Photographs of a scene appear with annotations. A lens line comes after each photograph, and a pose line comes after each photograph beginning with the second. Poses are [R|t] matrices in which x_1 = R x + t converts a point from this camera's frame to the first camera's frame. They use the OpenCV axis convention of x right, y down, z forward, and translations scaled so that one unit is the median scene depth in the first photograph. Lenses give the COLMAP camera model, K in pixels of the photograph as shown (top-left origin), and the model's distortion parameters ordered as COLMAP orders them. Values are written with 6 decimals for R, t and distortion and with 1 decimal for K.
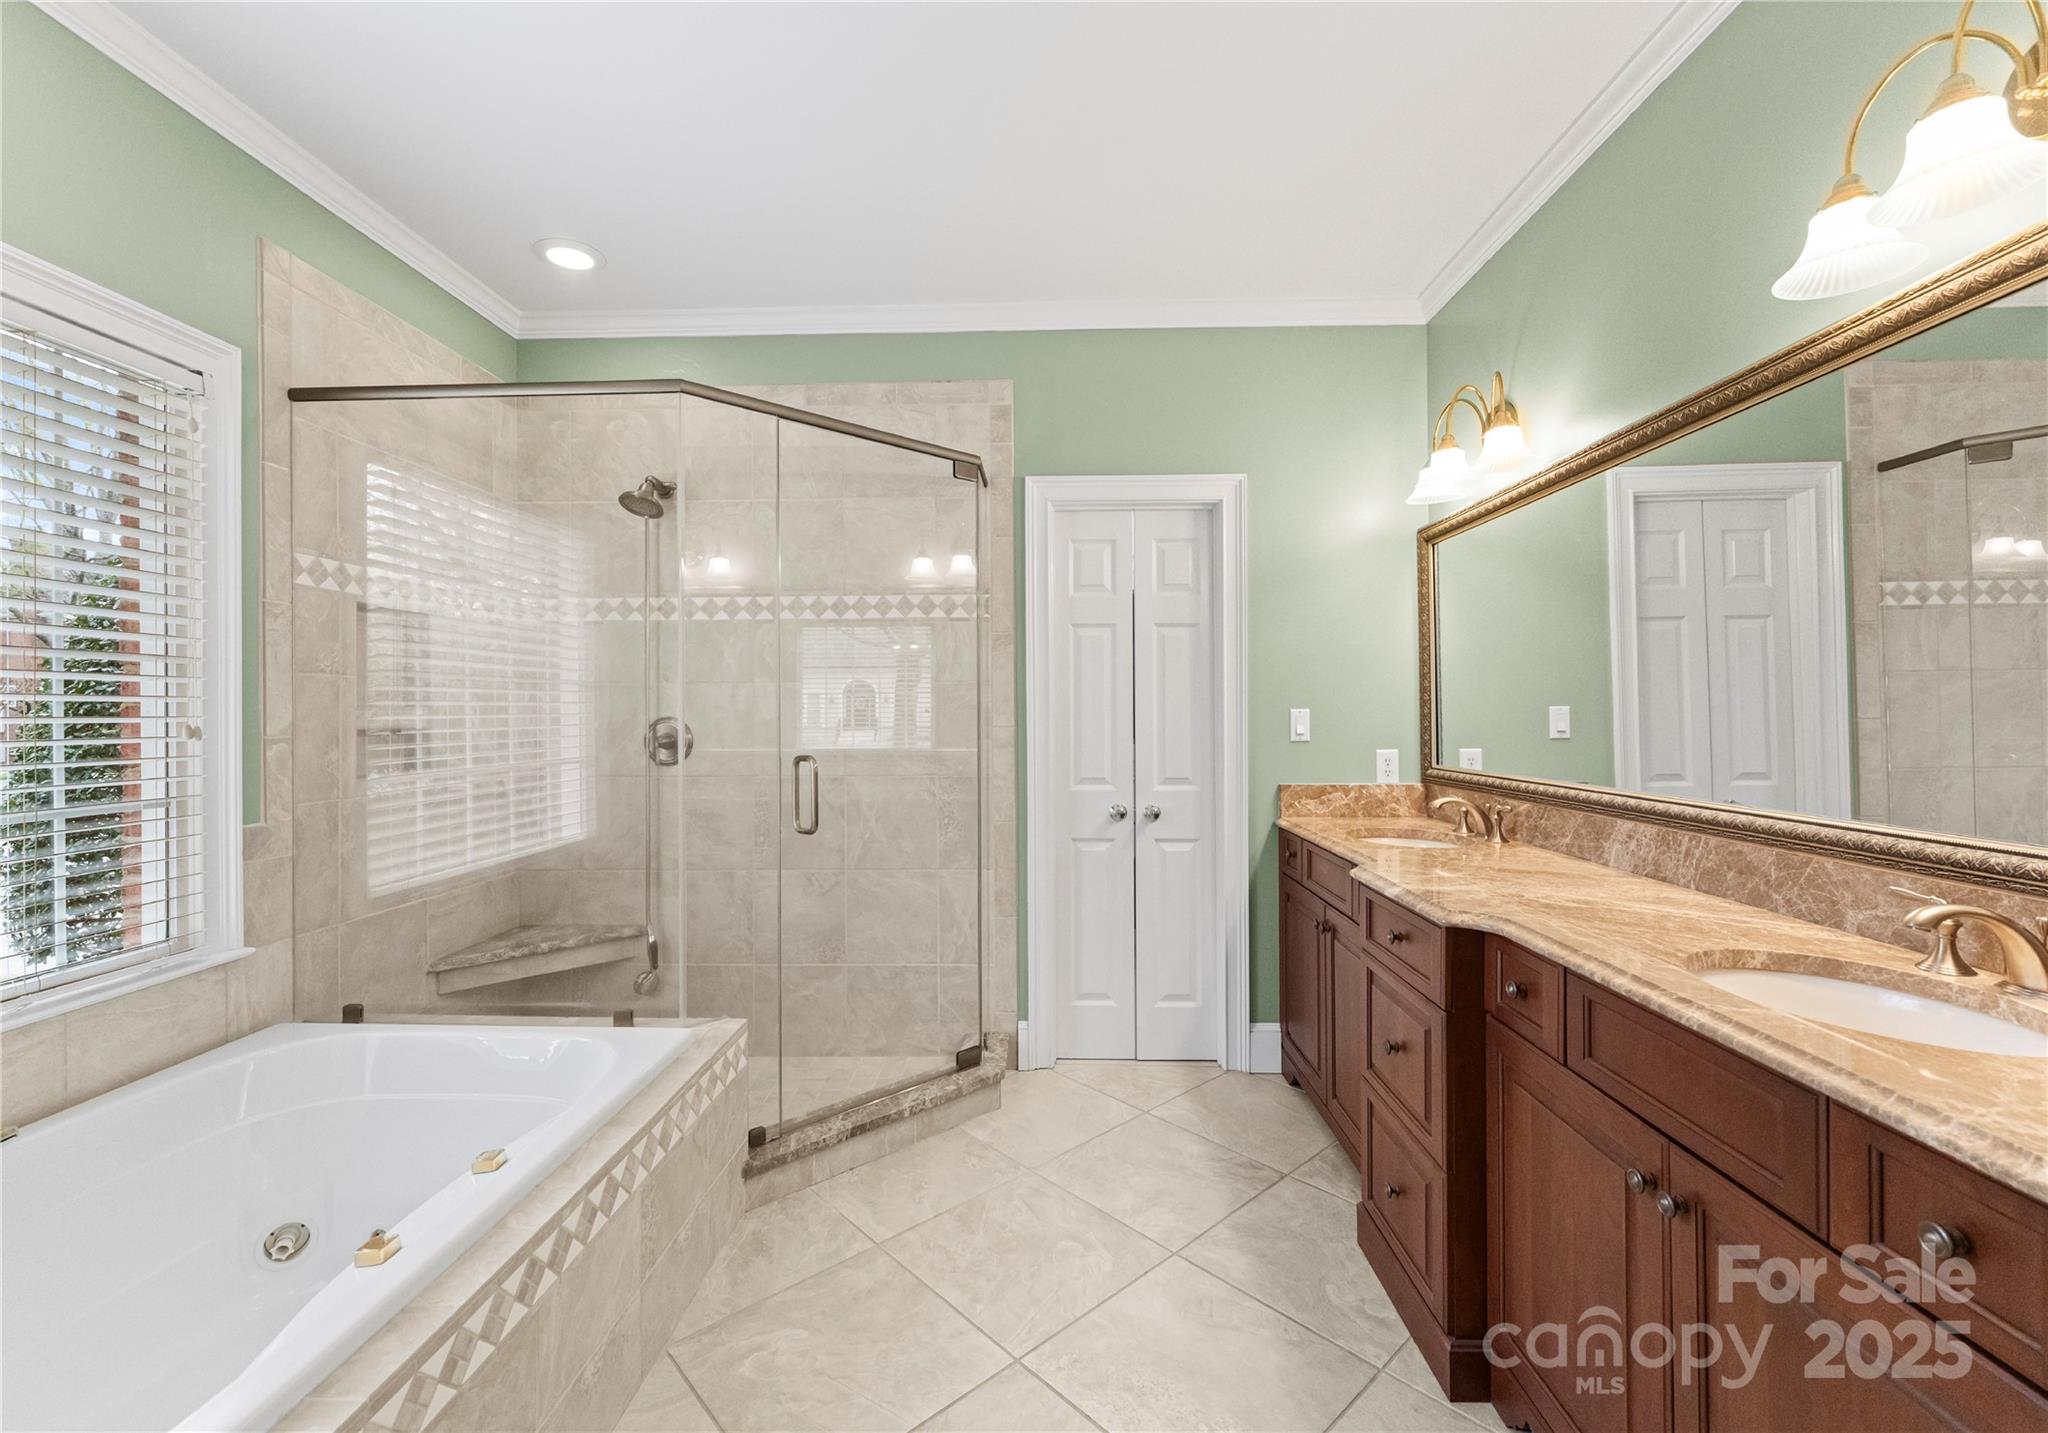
lens RADIAL K [[879.8, 0, 991.4], [0, 879.8, 720.4], [0, 0, 1]] dist [0.002451, -0.000026]
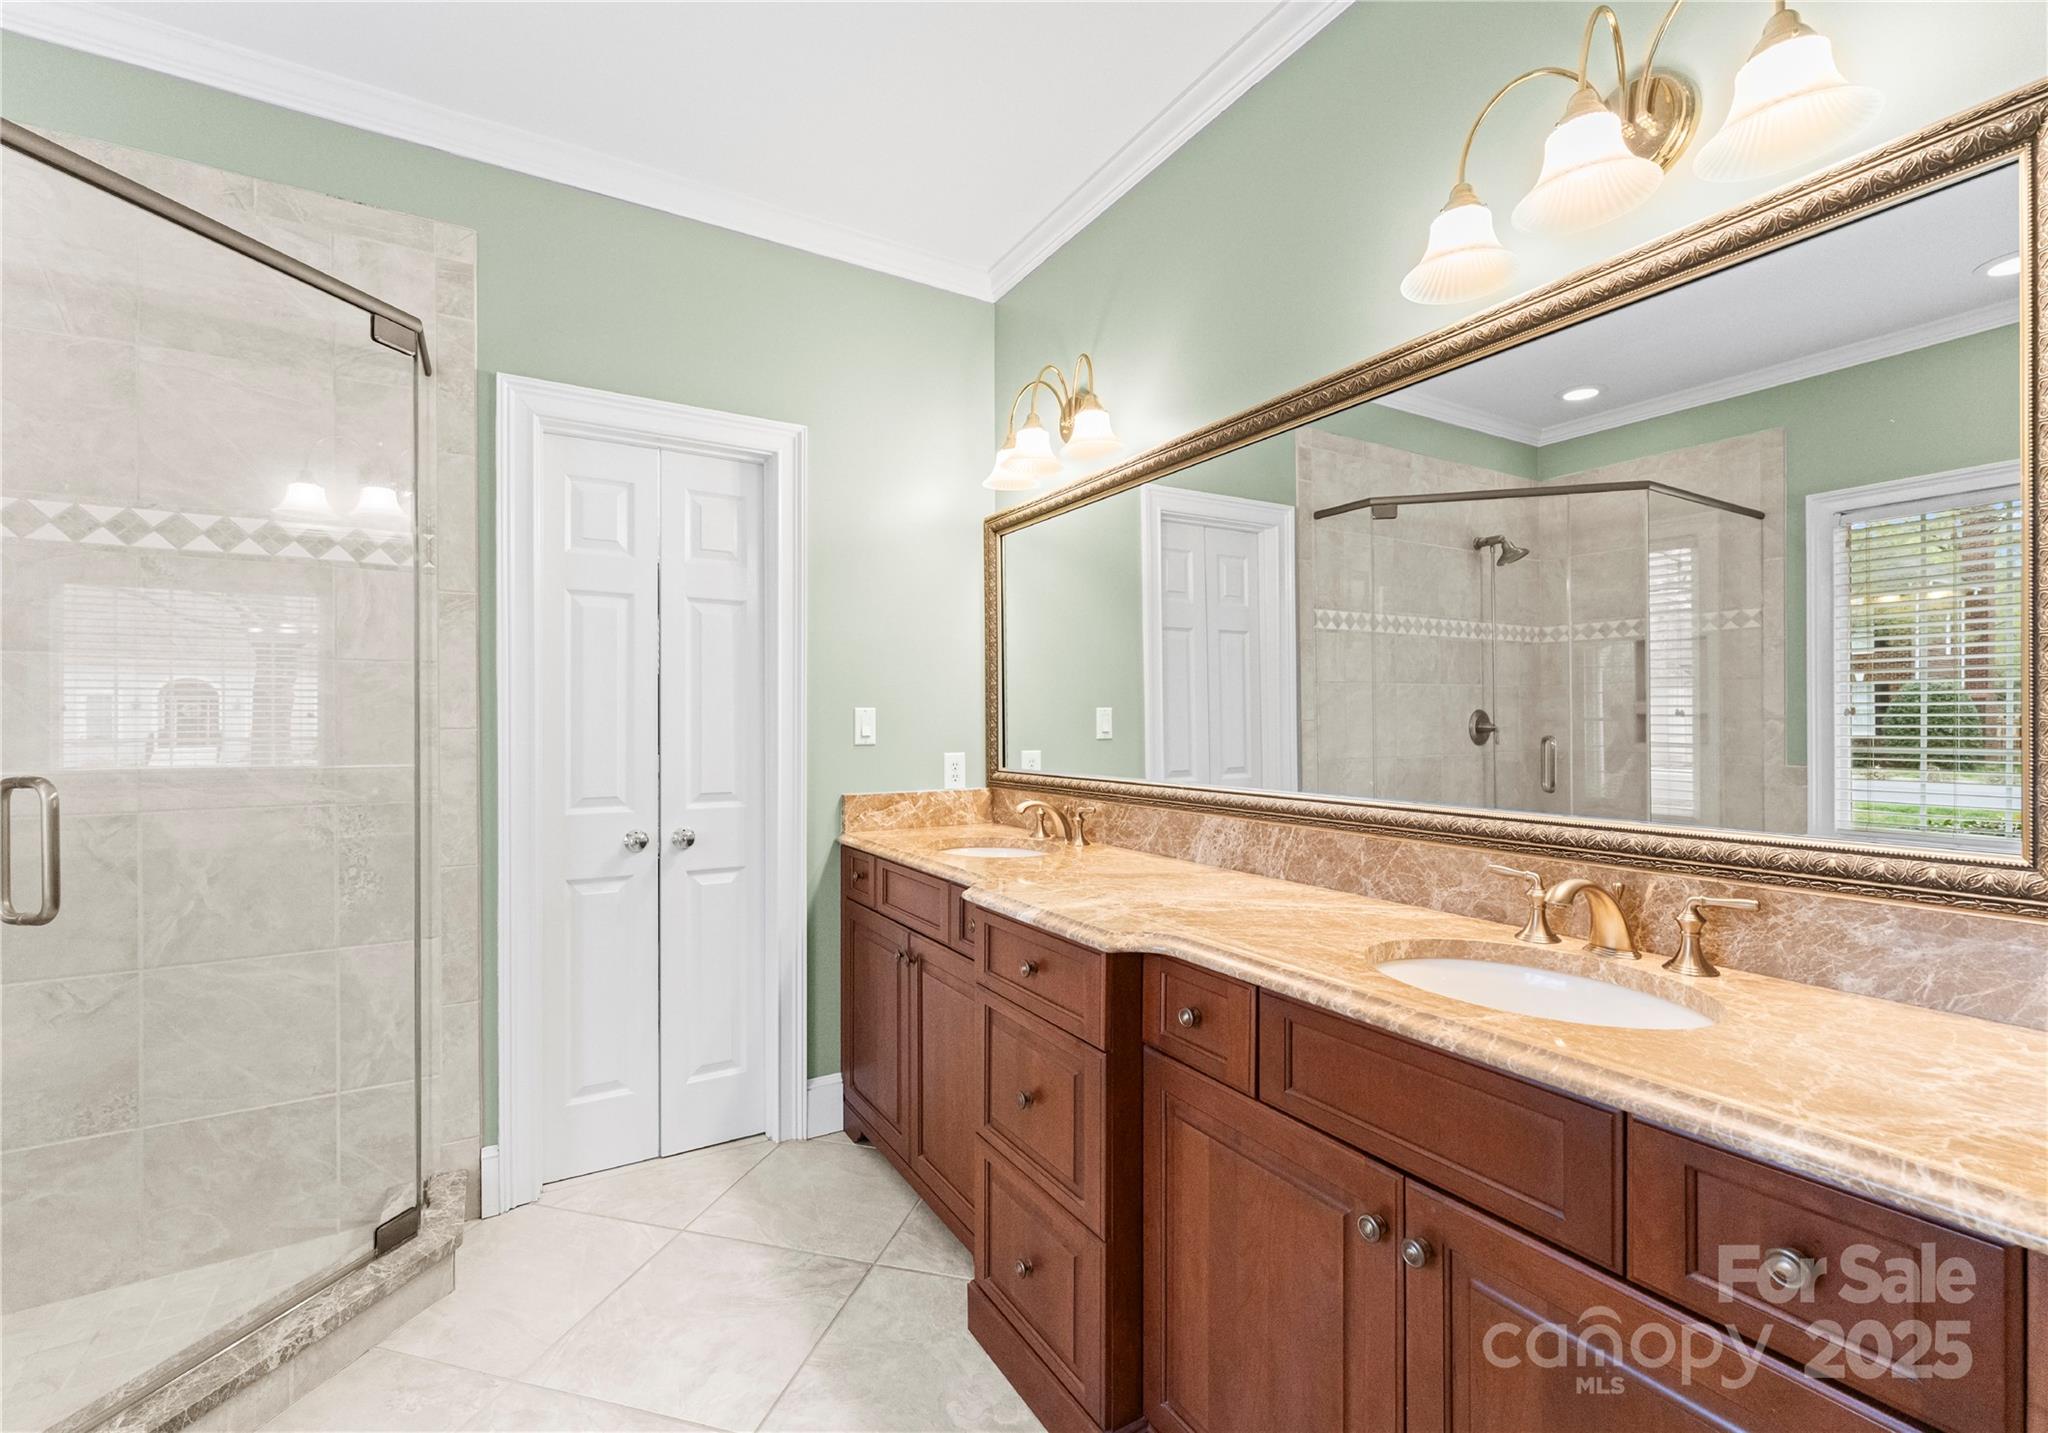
lens RADIAL K [[872.1, 0, 1021.4], [0, 872.1, 728.9], [0, 0, 1]] dist [0.000123, -0.000186]
pose [[0.818174, 0.001732, 0.574968, -0.021607], [0.001601, 0.999985, -0.005291, 0.014067], [-0.574969, 0.005250, 0.818159, 0.219837]]
